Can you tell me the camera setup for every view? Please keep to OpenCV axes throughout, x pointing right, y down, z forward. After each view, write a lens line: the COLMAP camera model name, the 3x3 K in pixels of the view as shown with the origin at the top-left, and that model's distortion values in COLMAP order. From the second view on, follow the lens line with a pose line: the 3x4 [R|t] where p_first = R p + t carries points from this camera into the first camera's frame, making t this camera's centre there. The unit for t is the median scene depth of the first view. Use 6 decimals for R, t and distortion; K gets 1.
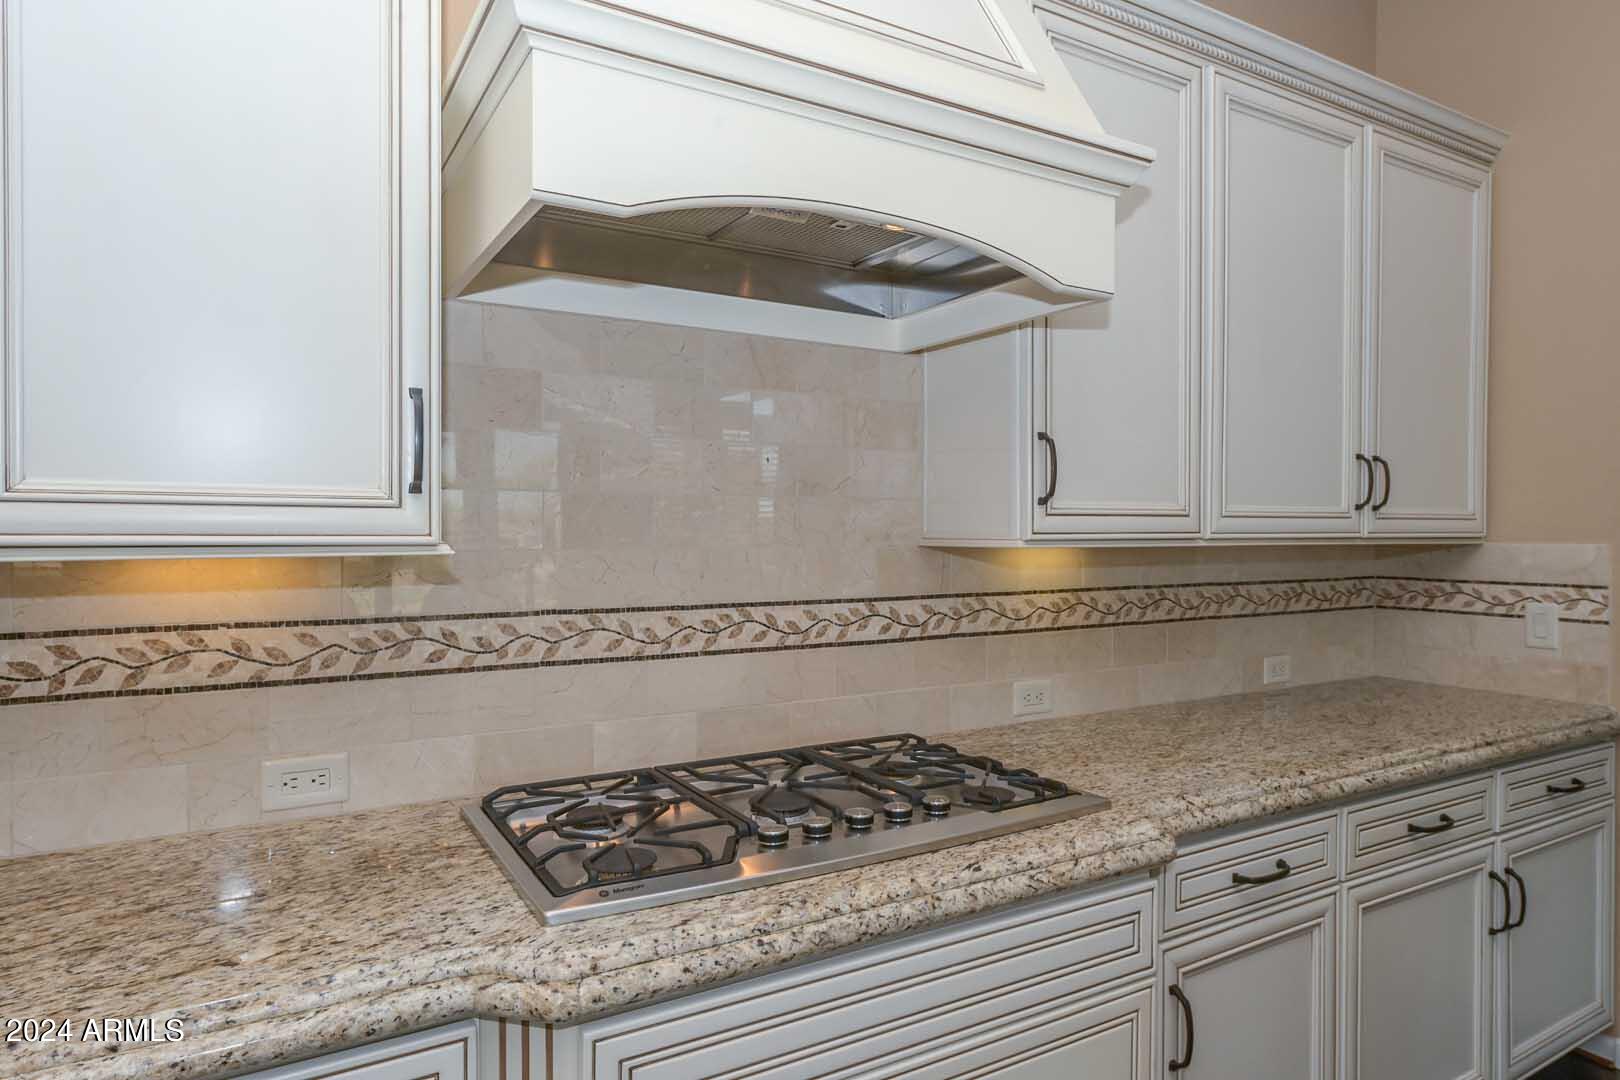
lens RADIAL K [[974.1, 0, 813.1], [0, 974.1, 537.4], [0, 0, 1]] dist [-0.003618, -0.000388]
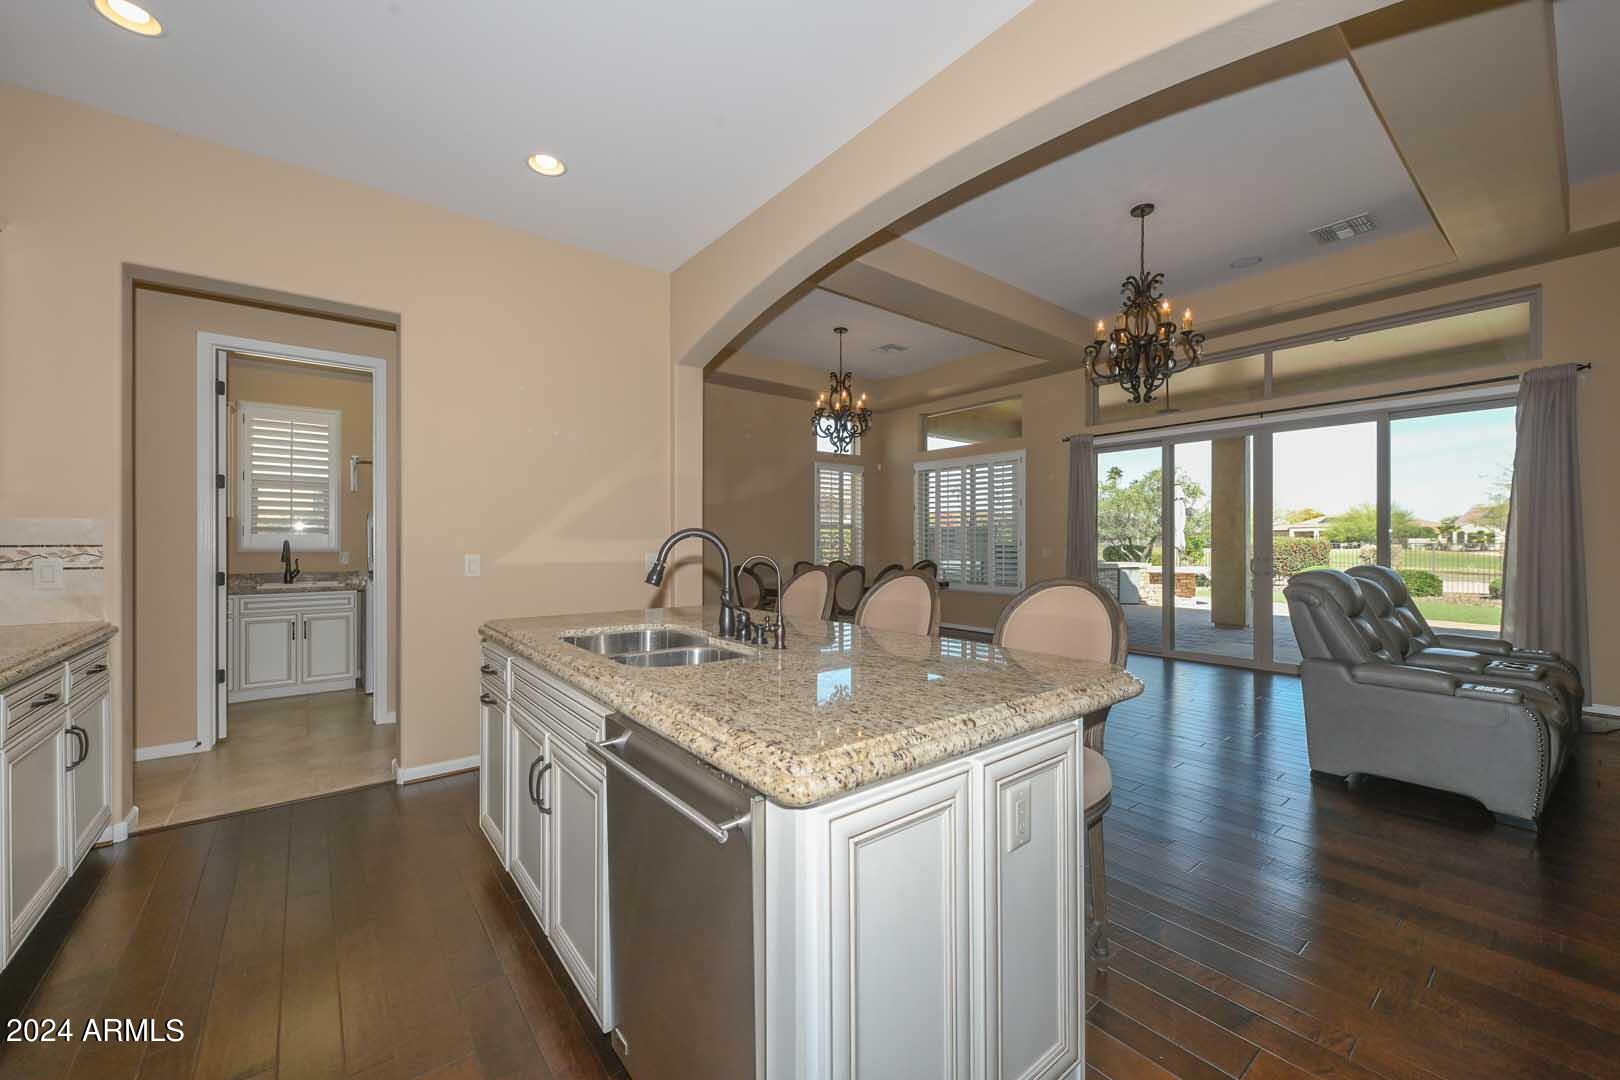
lens RADIAL K [[637.6, 0, 812.2], [0, 637.6, 540.4], [0, 0, 1]] dist [-0.002566, -0.000374]
pose [[-0.133918, -0.000037, 0.990992, -0.363602], [0.008404, 0.999964, 0.001173, 0.050646], [-0.990957, 0.008486, -0.133913, -0.012809]]
